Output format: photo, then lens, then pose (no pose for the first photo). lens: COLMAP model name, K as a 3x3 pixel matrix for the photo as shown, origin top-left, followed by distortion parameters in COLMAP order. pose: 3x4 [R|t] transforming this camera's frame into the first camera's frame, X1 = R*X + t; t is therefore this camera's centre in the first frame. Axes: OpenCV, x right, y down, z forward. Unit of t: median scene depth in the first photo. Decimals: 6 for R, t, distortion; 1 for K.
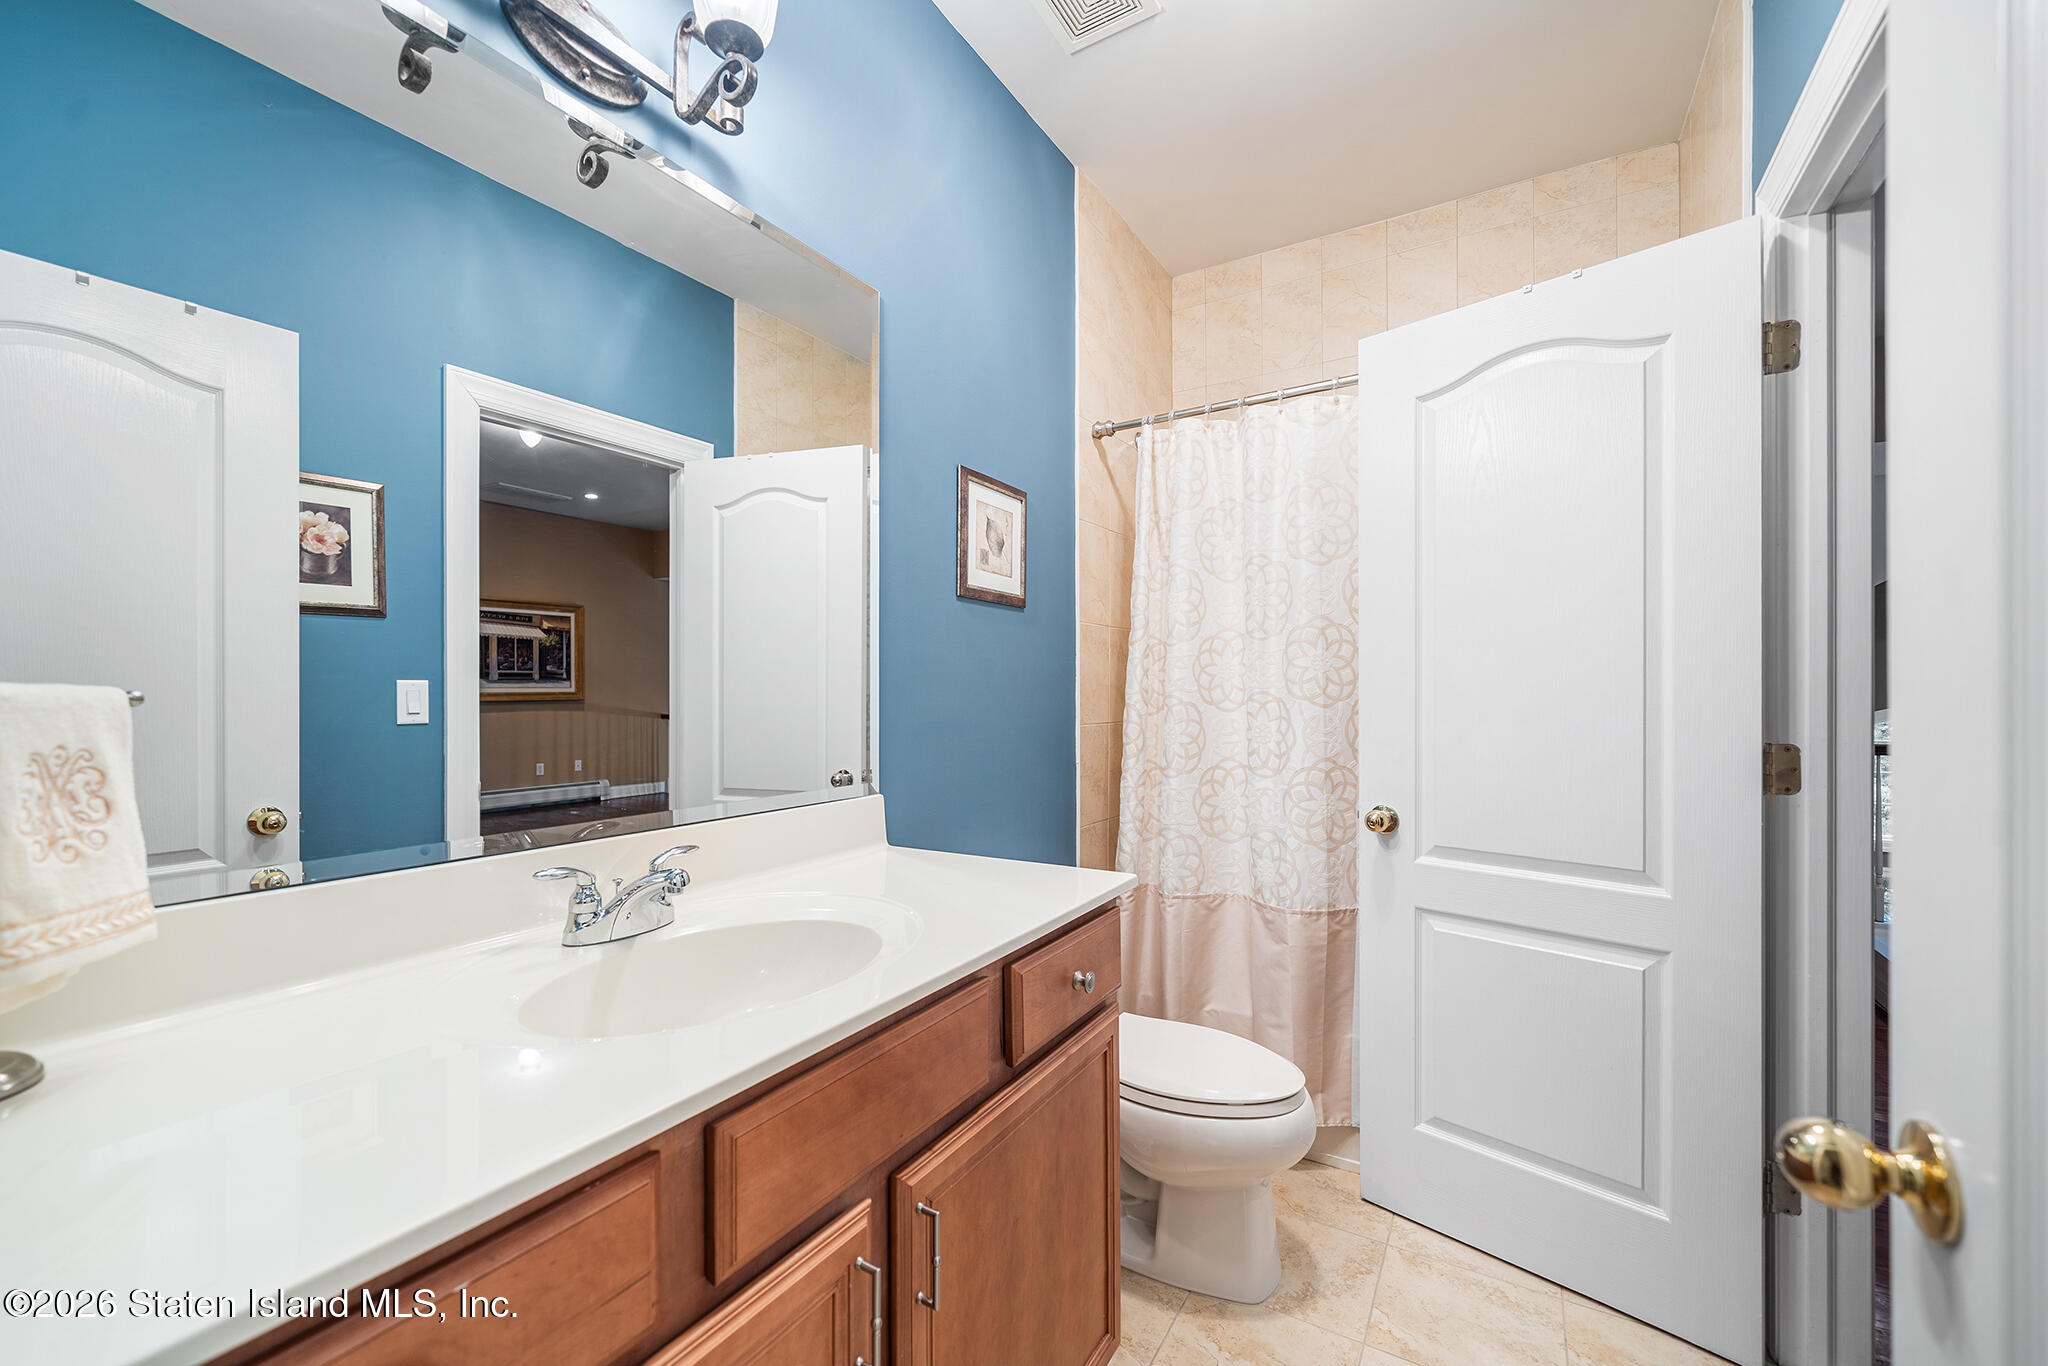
lens RADIAL K [[827.0, 0, 1024.0], [0, 827.0, 683.0], [0, 0, 1]] dist [-0.000504, 0.000160]
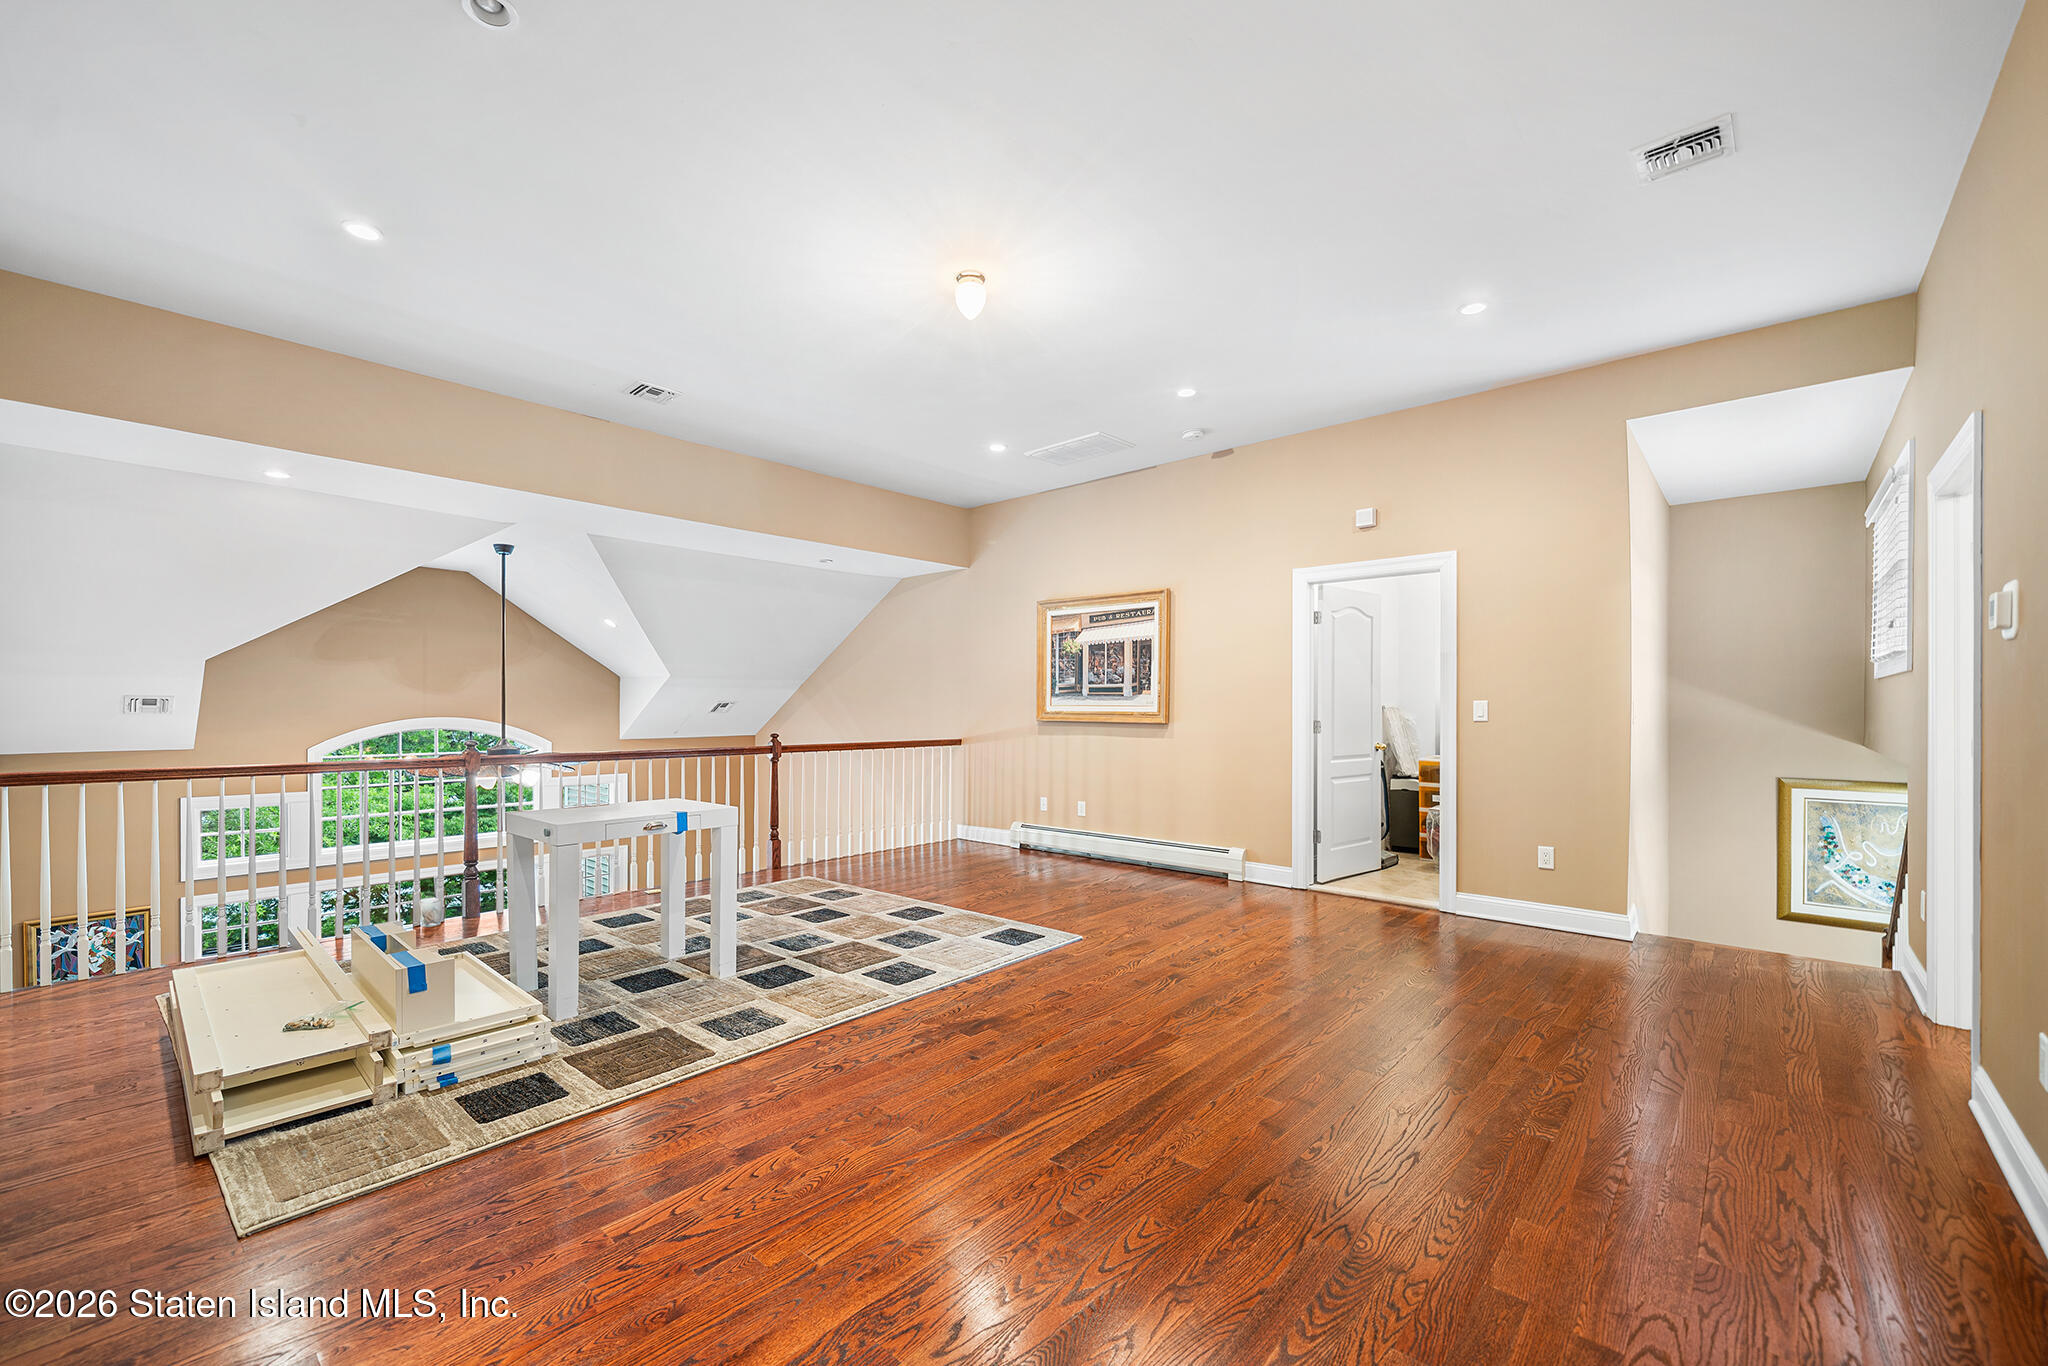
lens RADIAL K [[827.0, 0, 1024.0], [0, 827.0, 683.0], [0, 0, 1]] dist [-0.000504, 0.000160]
pose [[-0.193625, -0.024466, -0.980770, 0.176512], [0.001331, 0.999682, -0.025201, 0.004291], [0.981075, -0.006185, -0.193531, 1.061421]]
